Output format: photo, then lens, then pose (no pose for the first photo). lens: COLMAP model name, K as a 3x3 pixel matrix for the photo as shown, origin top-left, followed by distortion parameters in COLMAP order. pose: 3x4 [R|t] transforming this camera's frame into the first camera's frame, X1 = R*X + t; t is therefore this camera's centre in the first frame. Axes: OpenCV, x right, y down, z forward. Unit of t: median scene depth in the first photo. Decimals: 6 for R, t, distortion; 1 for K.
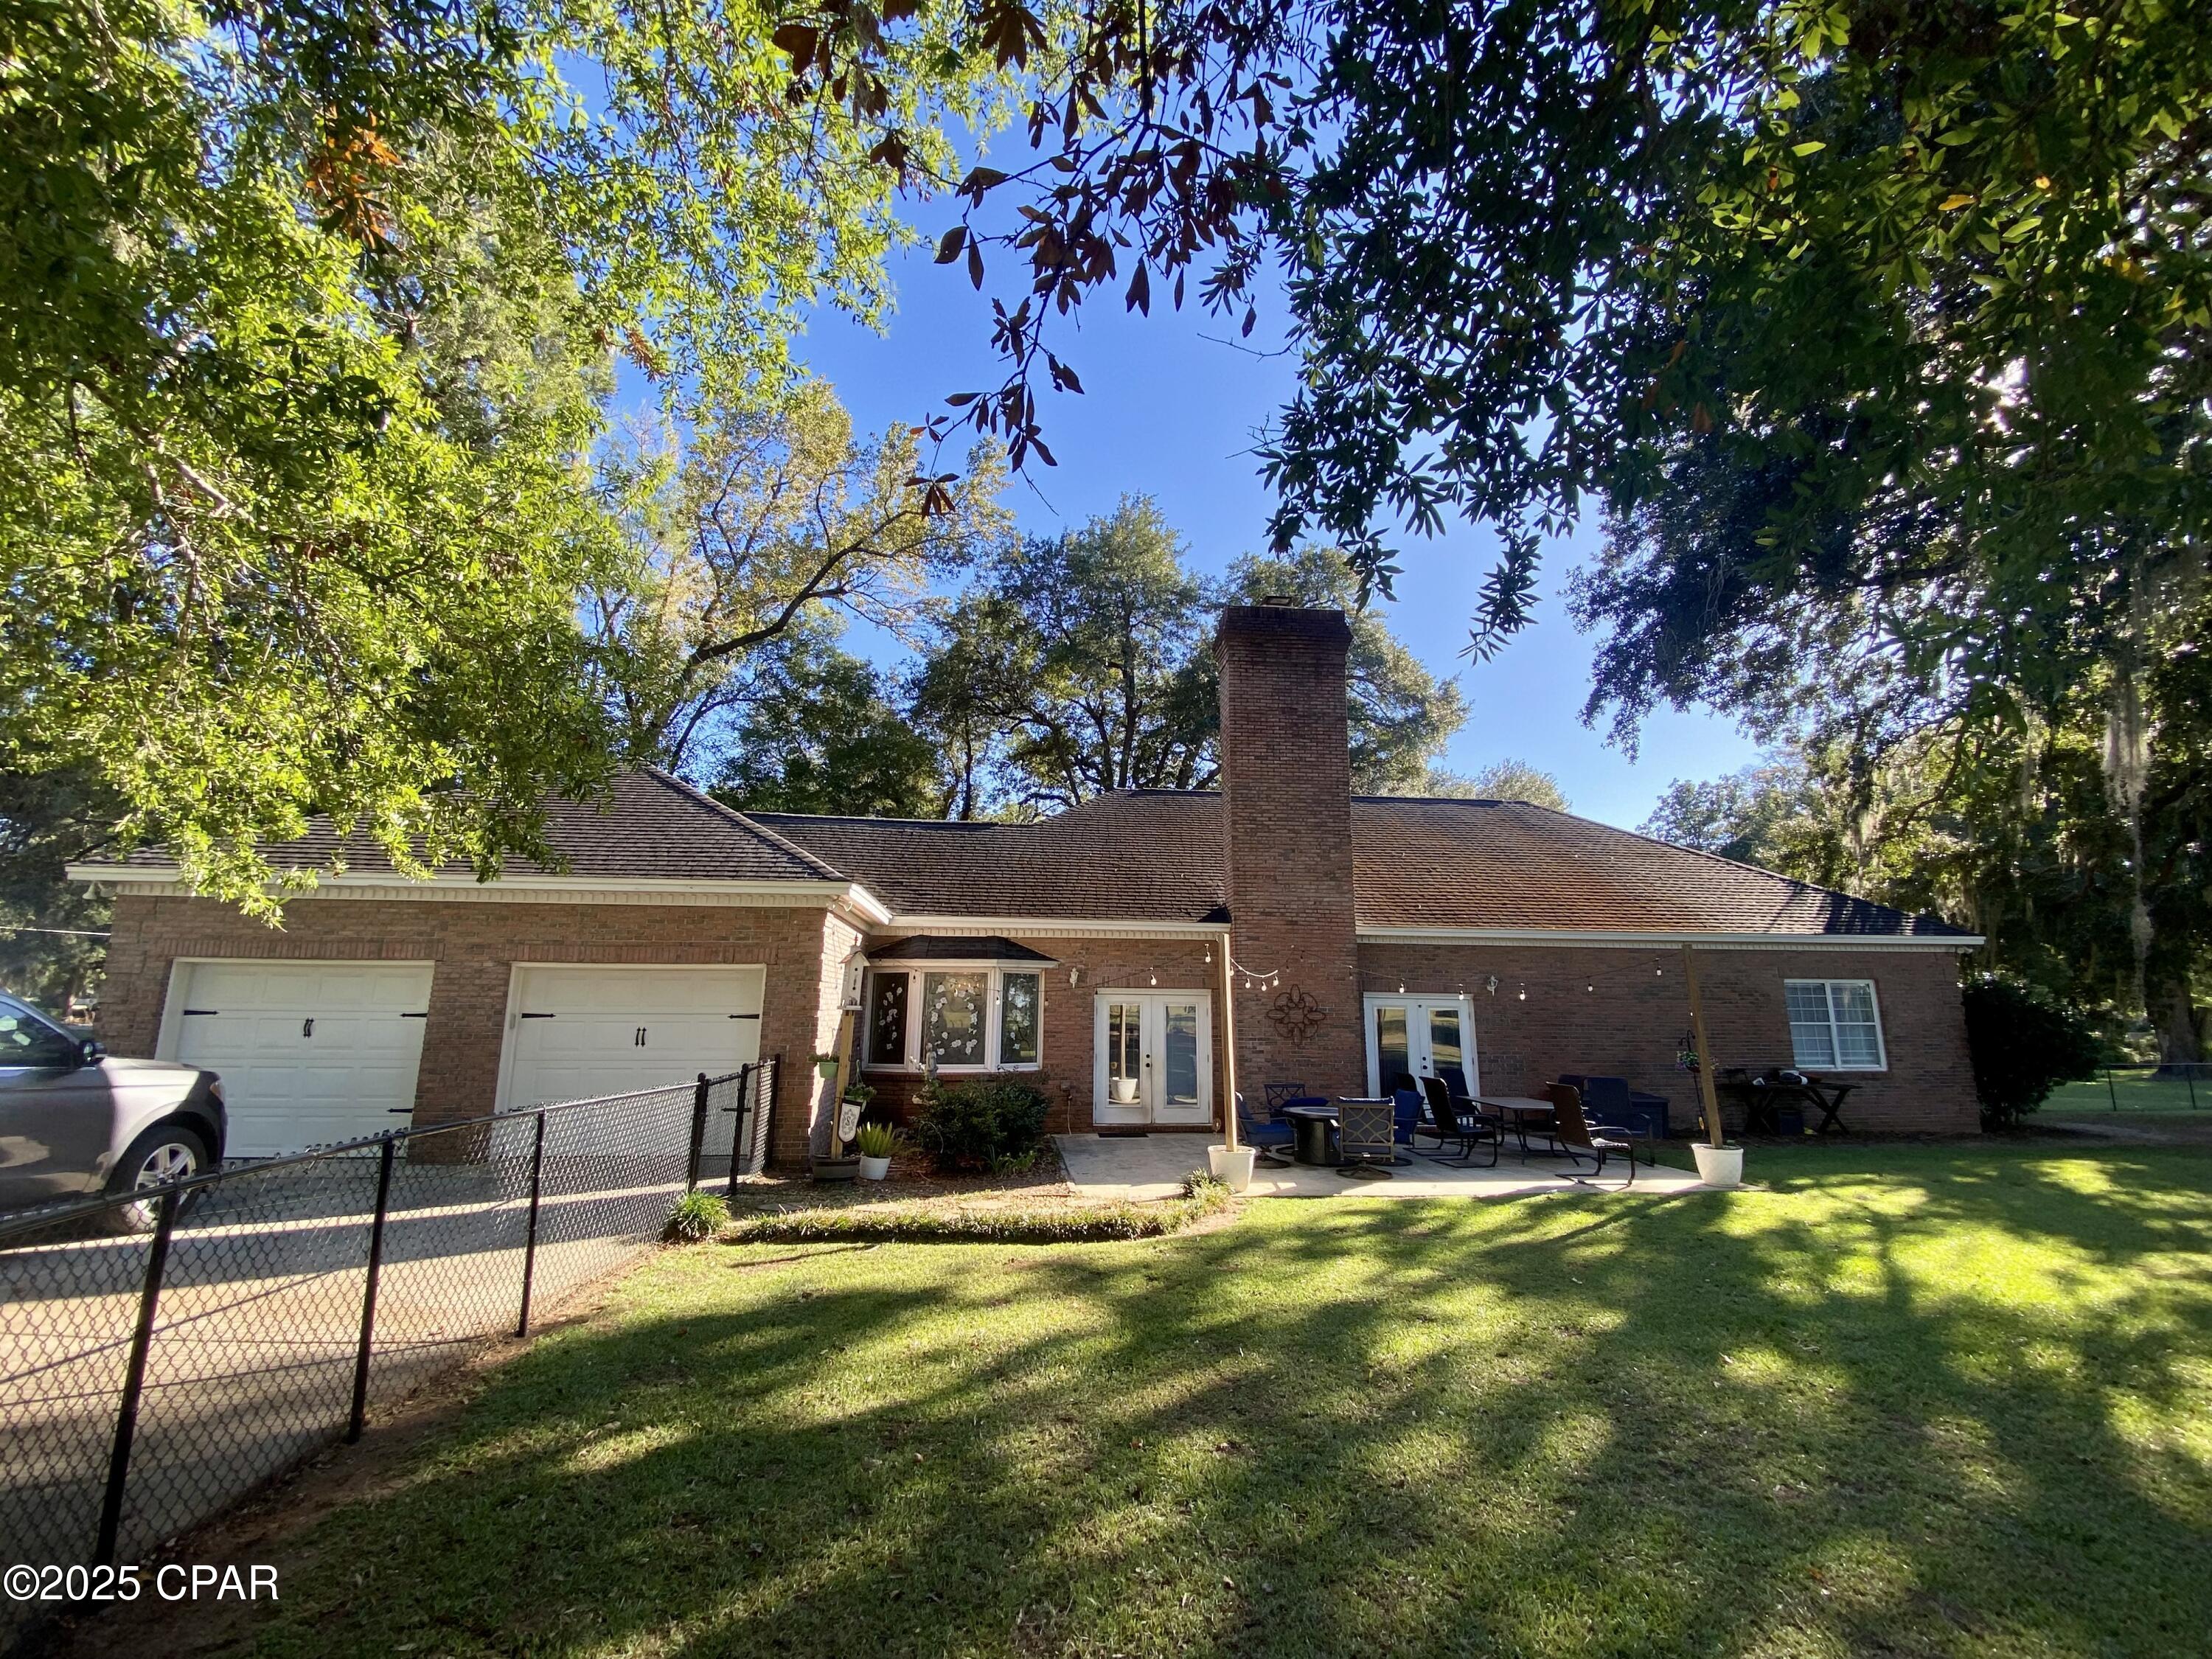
lens RADIAL K [[899.7, 0, 1099.5], [0, 899.7, 836.9], [0, 0, 1]] dist [0.021373, -0.018456]
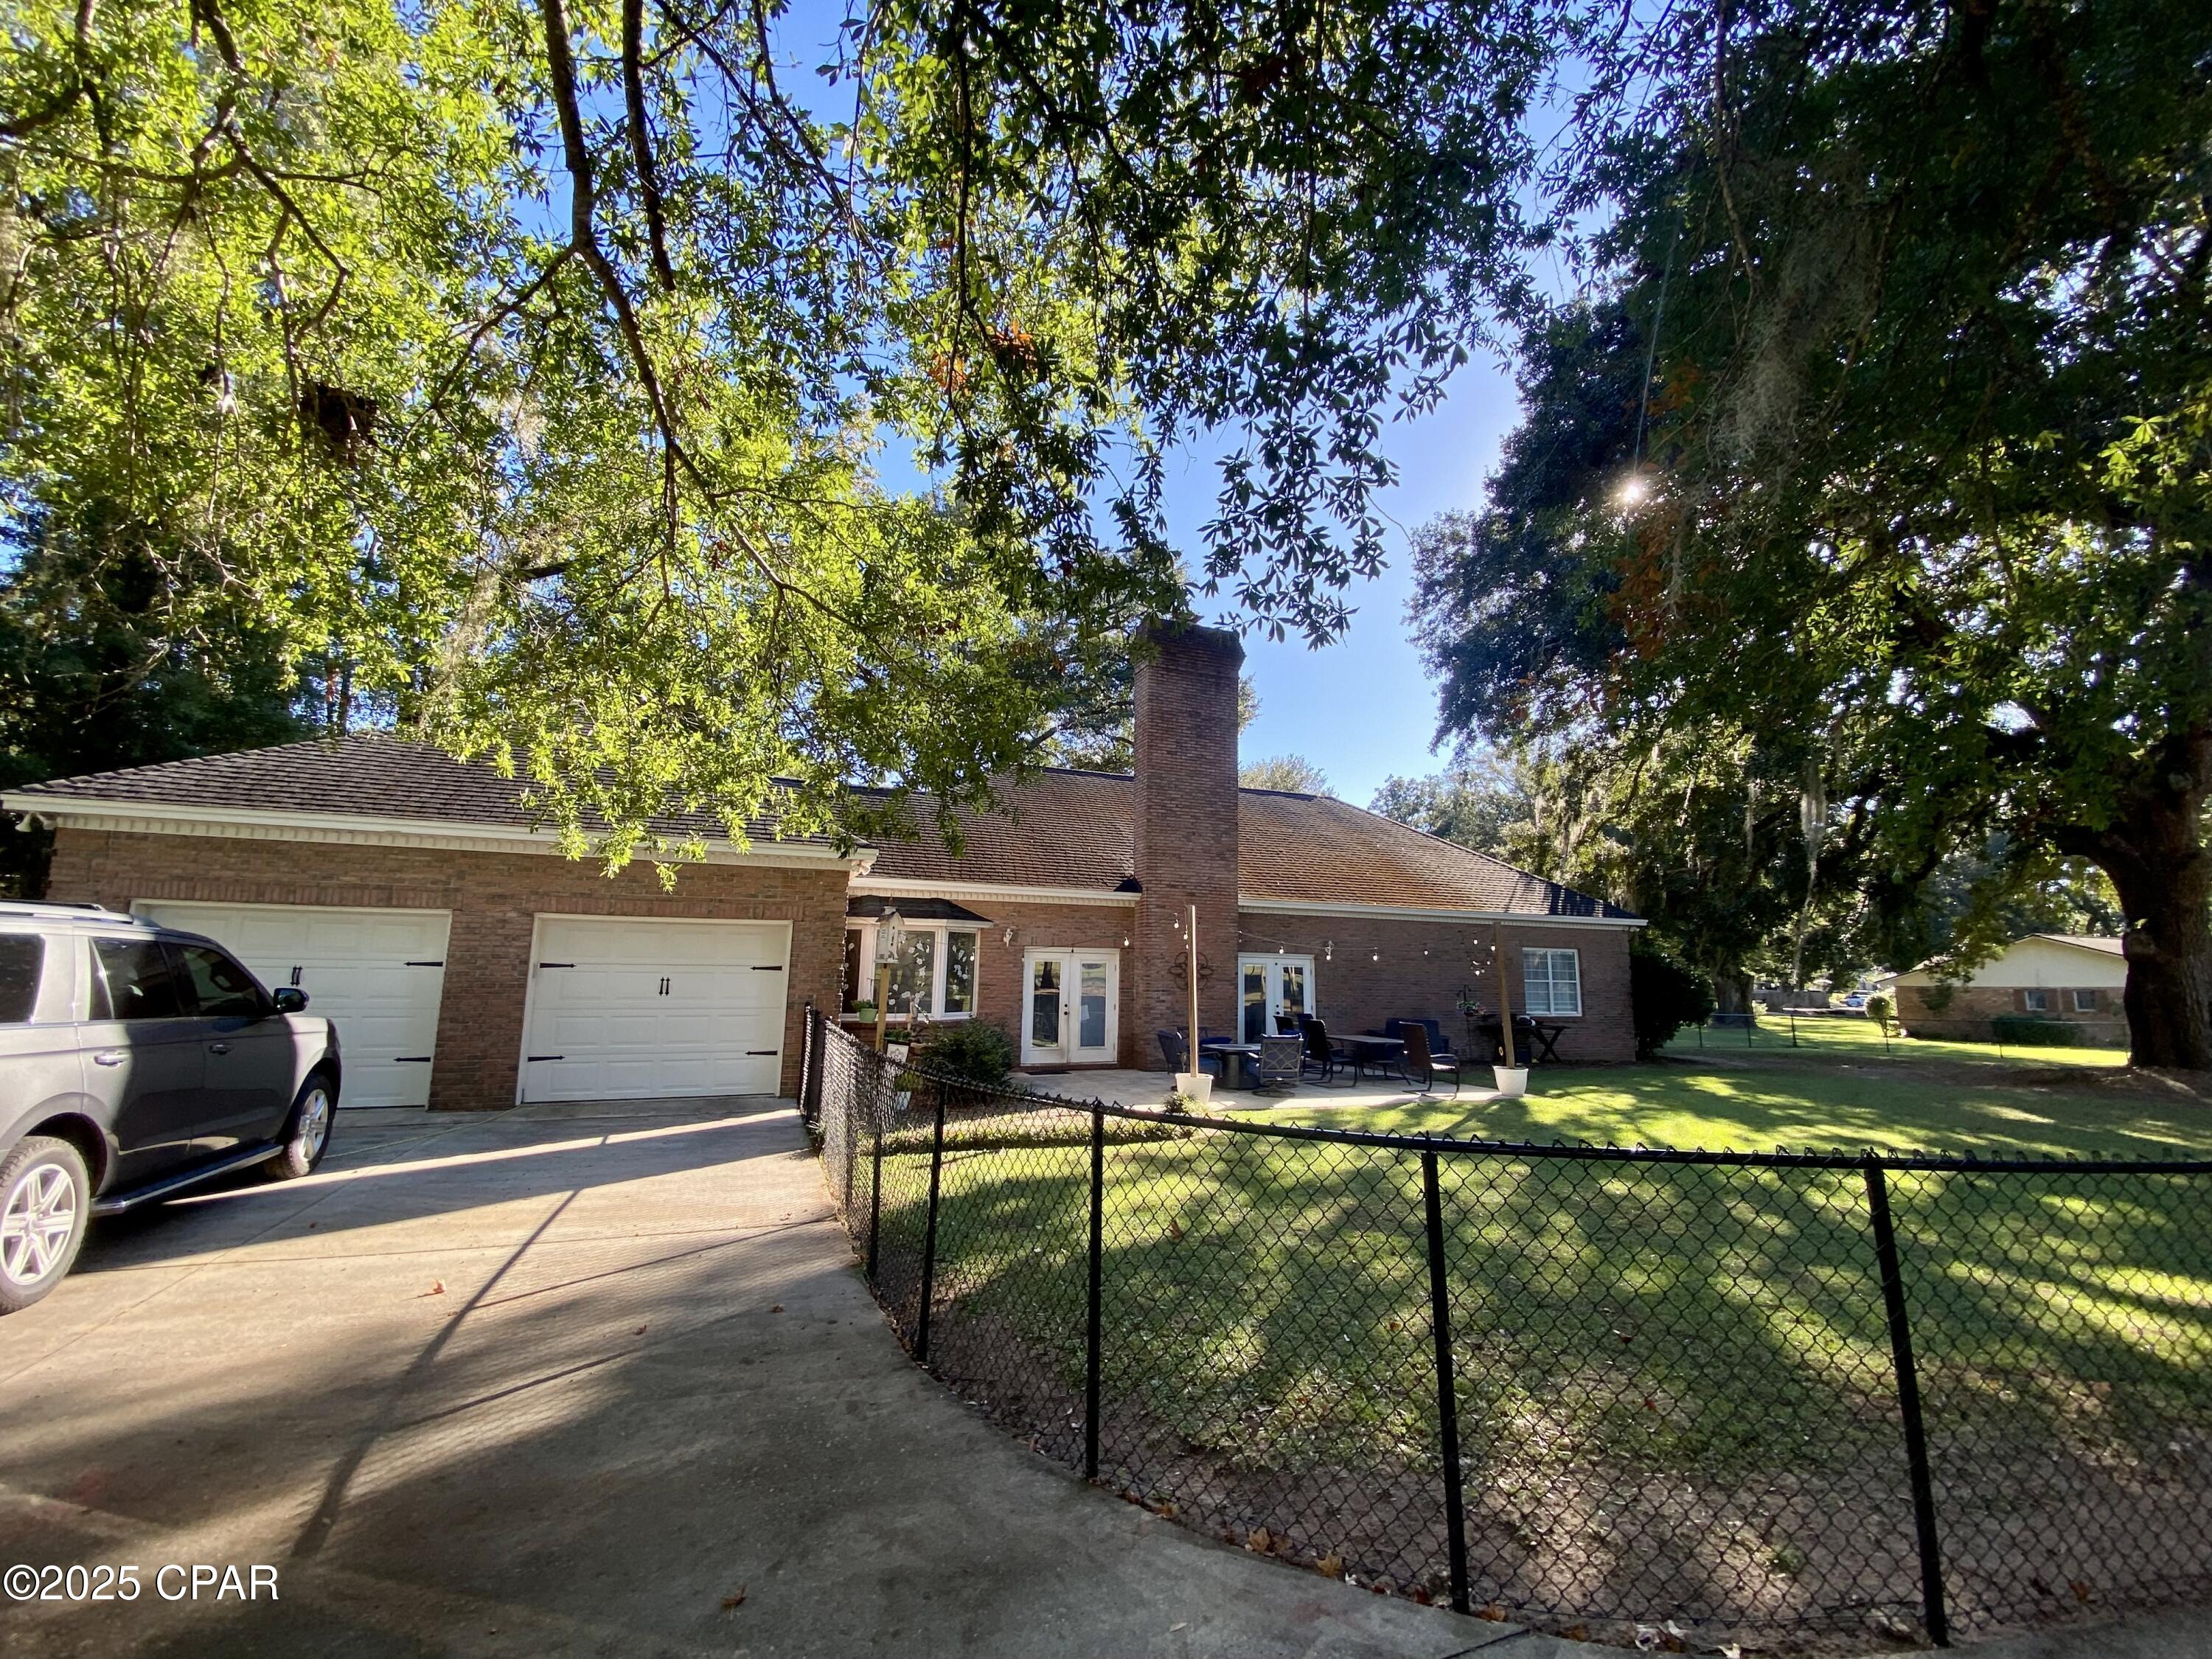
lens RADIAL K [[896.1, 0, 1100.3], [0, 896.1, 832.9], [0, 0, 1]] dist [0.039615, -0.030773]
pose [[0.959464, 0.050765, 0.277223, -0.227047], [-0.062119, 0.997545, 0.032323, -0.016039], [-0.274902, -0.048234, 0.960262, -0.099420]]
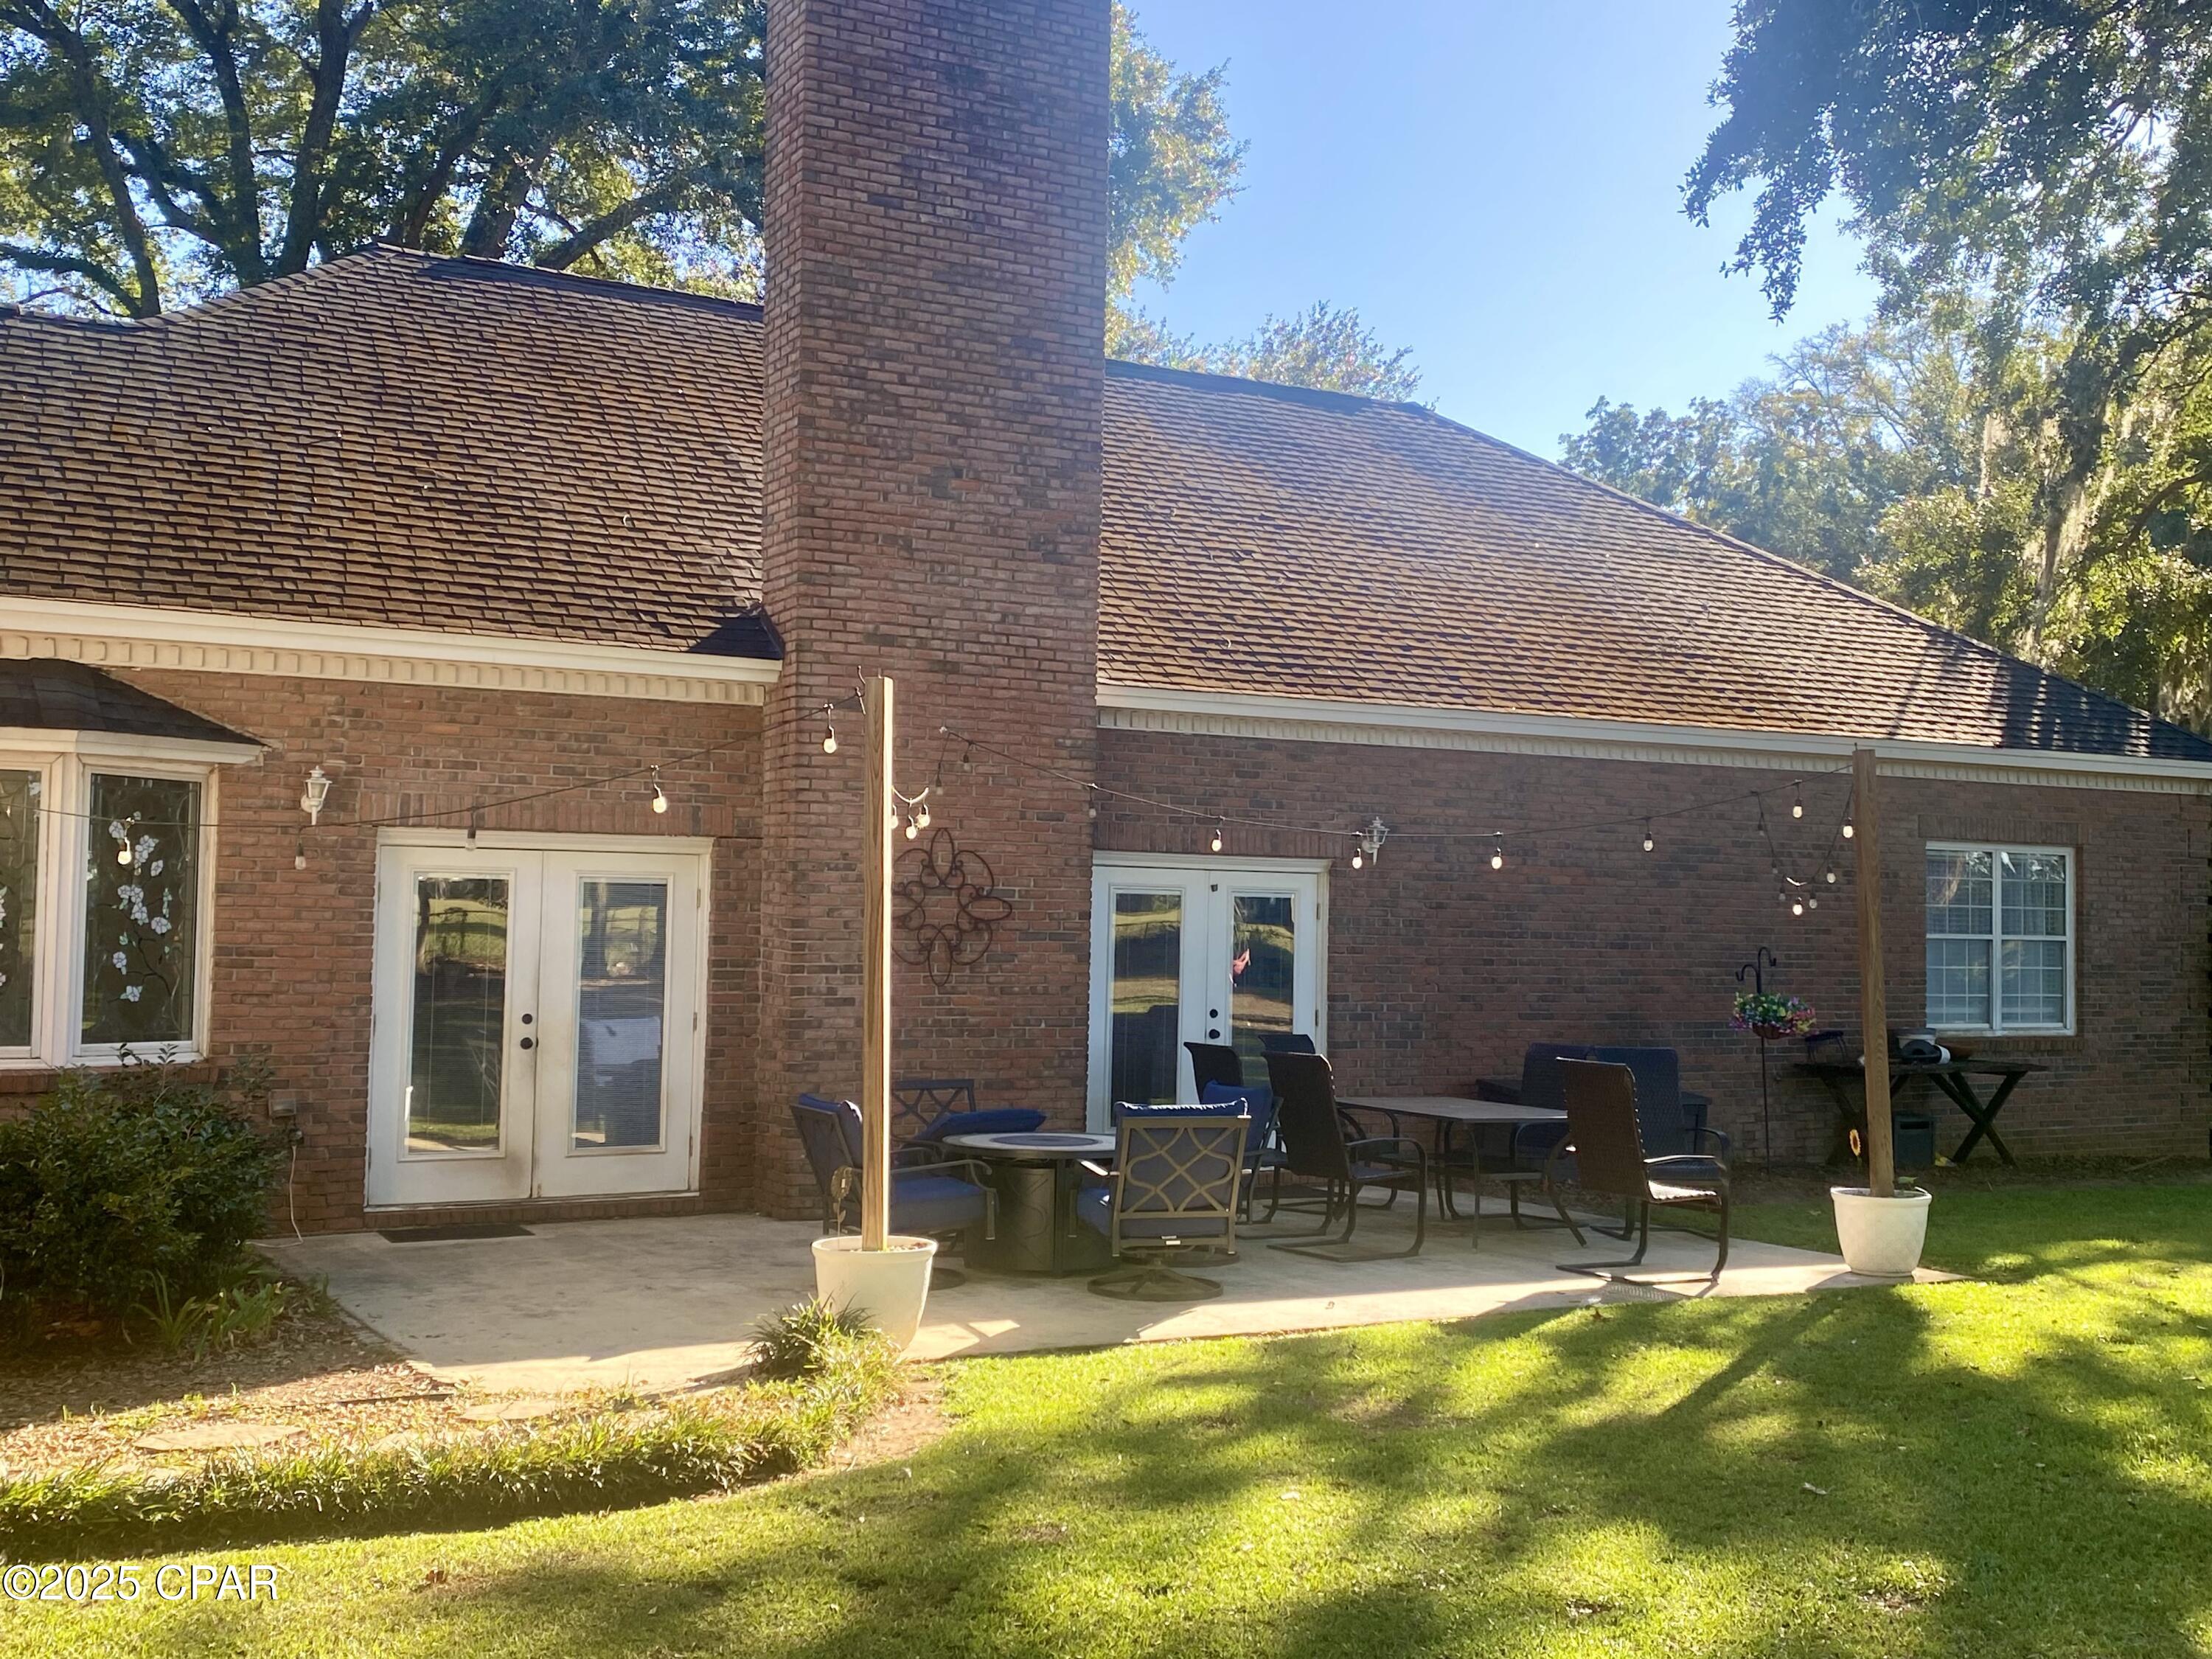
lens RADIAL K [[2373.9, 0, 1135.8], [0, 2373.9, 831.1], [0, 0, 1]] dist [0.168171, -0.423274]
pose [[0.917067, 0.022341, 0.398106, -0.101557], [-0.082470, 0.987467, 0.134562, 0.022430], [-0.390111, -0.156234, 0.907416, 0.054936]]
